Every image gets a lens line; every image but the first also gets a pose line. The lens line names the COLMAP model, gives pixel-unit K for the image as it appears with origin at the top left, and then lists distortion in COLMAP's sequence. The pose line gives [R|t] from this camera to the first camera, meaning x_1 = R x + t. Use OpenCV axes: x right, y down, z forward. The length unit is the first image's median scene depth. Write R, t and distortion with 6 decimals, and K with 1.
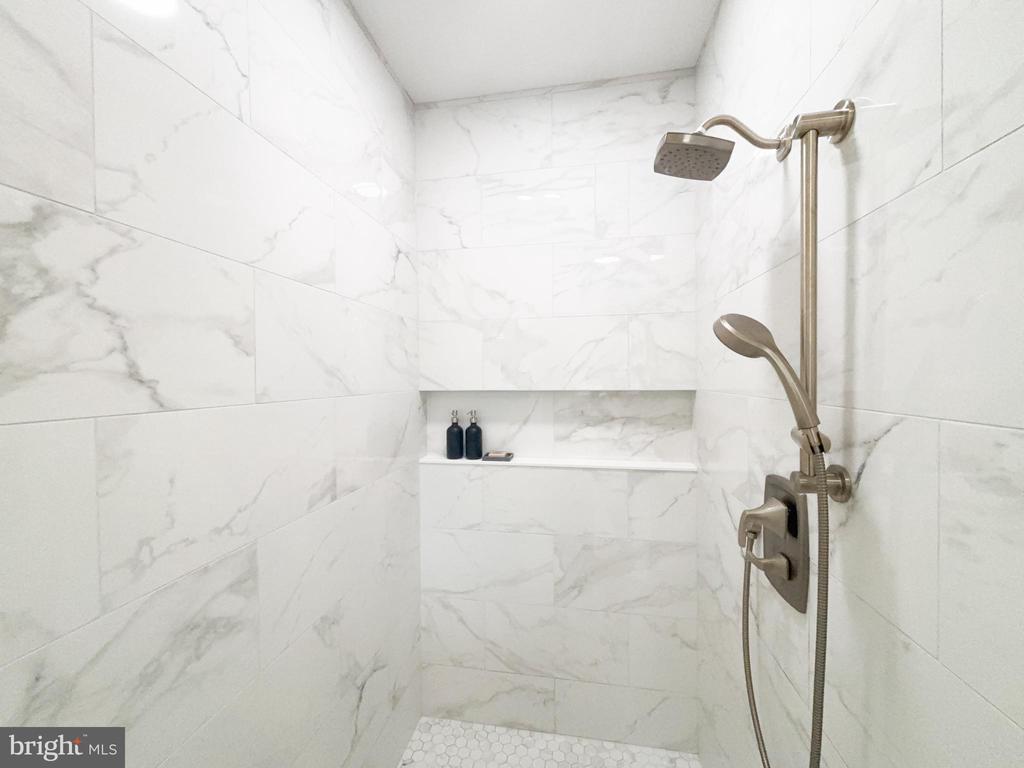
lens RADIAL K [[408.6, 0, 512.9], [0, 408.6, 381.0], [0, 0, 1]] dist [-0.013276, -0.000062]
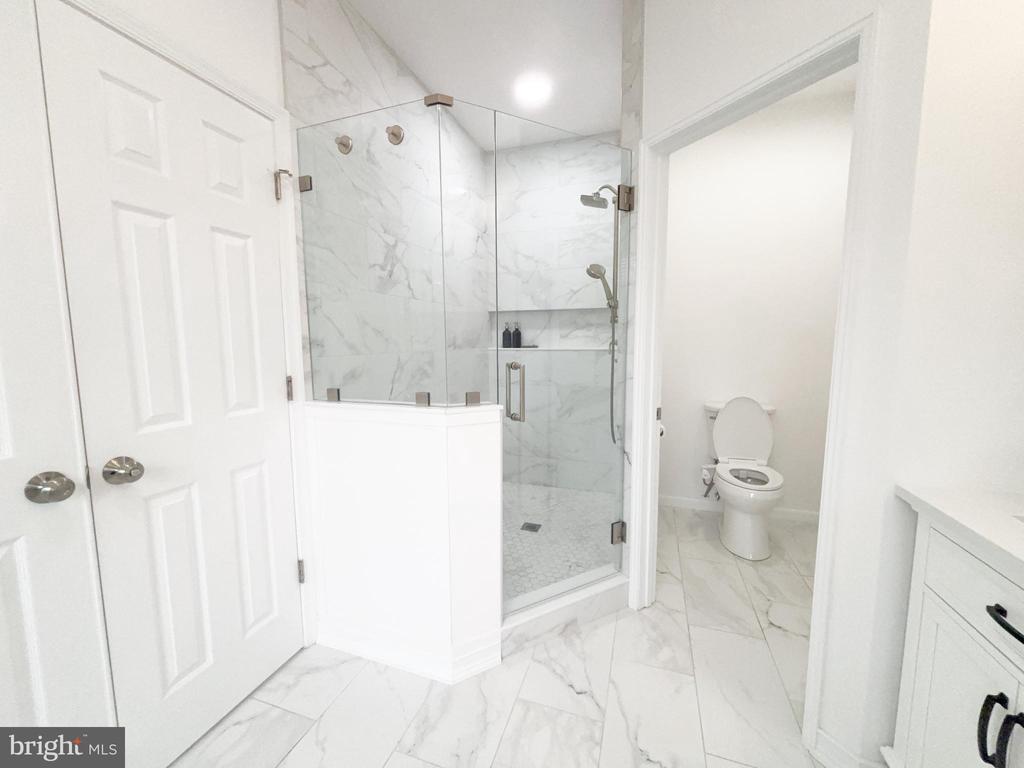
lens RADIAL K [[408.6, 0, 512.5], [0, 408.6, 384.5], [0, 0, 1]] dist [-0.013276, -0.000062]
pose [[0.988435, 0.019010, -0.150448, 0.179328], [-0.003504, 0.994710, 0.102665, 0.174814], [0.151604, -0.100951, 0.983273, -0.908883]]
